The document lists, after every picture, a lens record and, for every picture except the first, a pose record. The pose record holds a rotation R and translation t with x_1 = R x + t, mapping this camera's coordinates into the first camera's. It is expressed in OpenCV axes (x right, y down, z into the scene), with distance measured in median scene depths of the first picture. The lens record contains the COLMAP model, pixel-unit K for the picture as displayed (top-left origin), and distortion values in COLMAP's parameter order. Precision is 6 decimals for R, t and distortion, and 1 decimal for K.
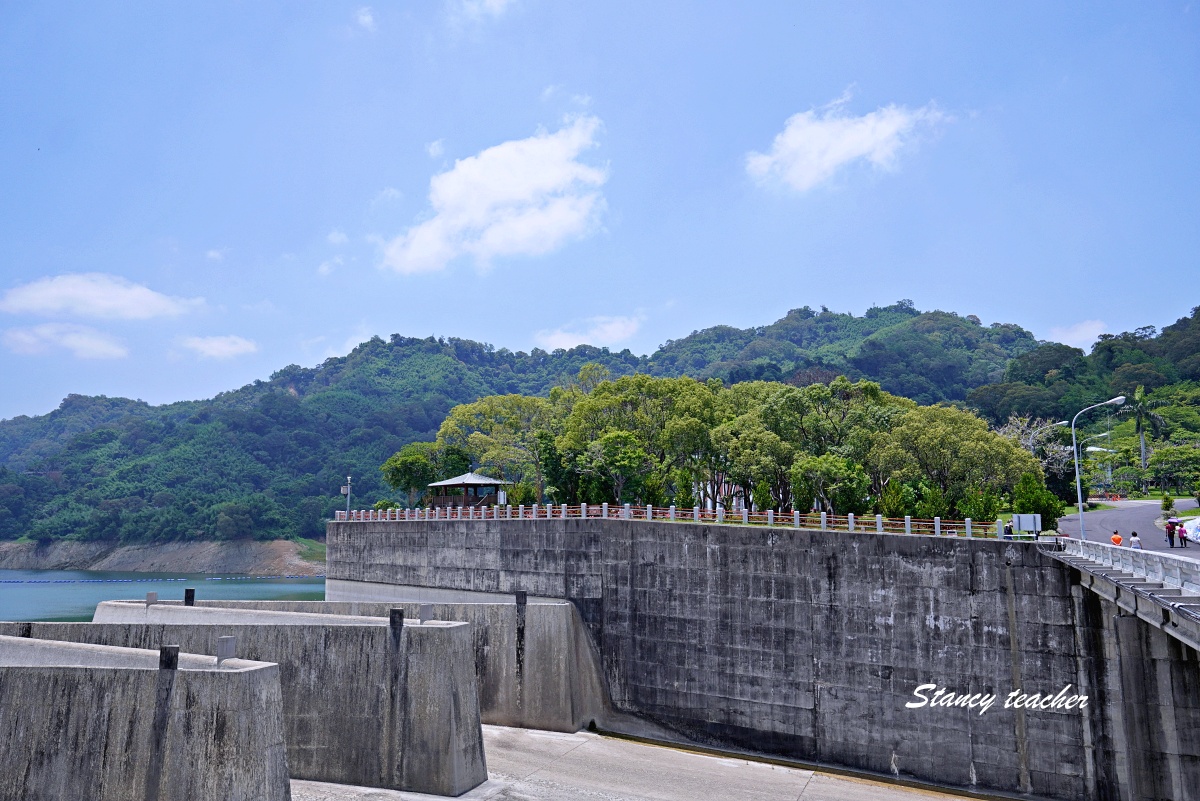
lens RADIAL K [[899.7, 0, 570.3], [0, 899.7, 381.1], [0, 0, 1]] dist [0.003810, -0.000419]
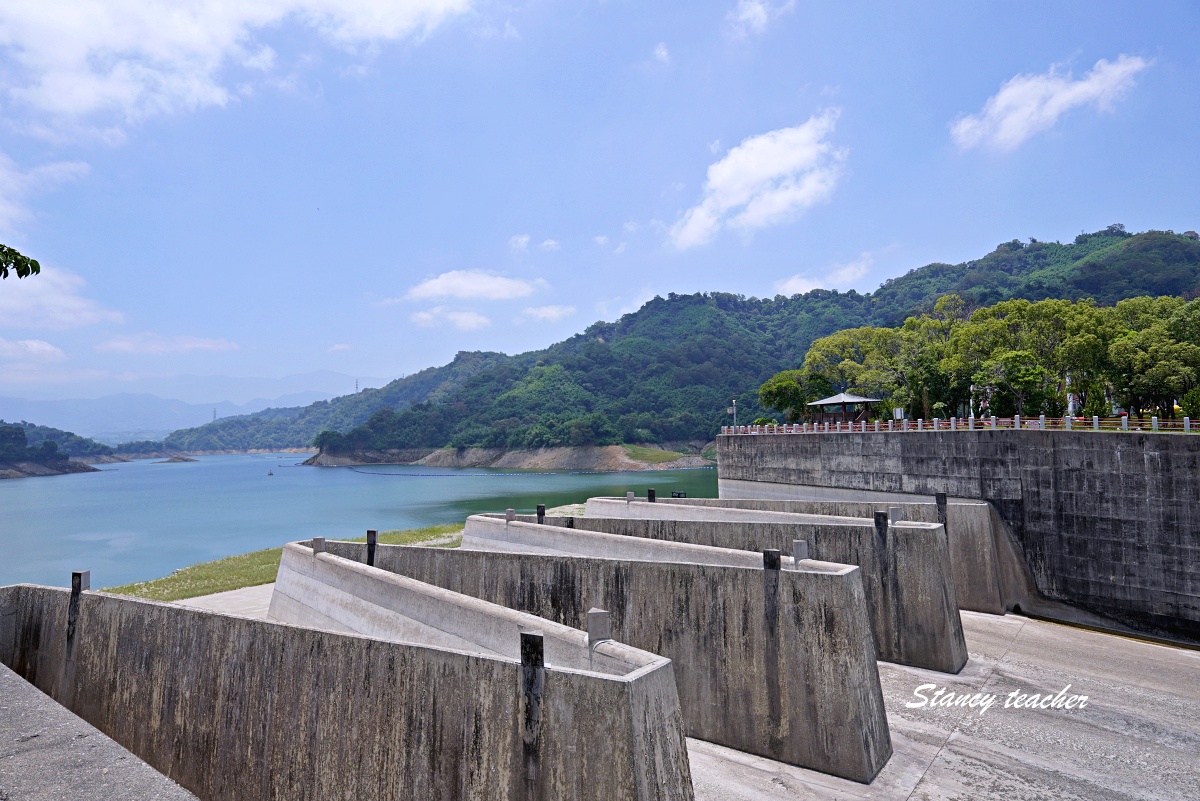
lens RADIAL K [[605.1, 0, 512.4], [0, 605.1, 380.7], [0, 0, 1]] dist [-0.000040, 0.000602]
pose [[0.955545, -0.045954, -0.291241, -0.289742], [0.069545, 0.995037, 0.071170, -0.004125], [0.286525, -0.088261, 0.953999, 0.090111]]
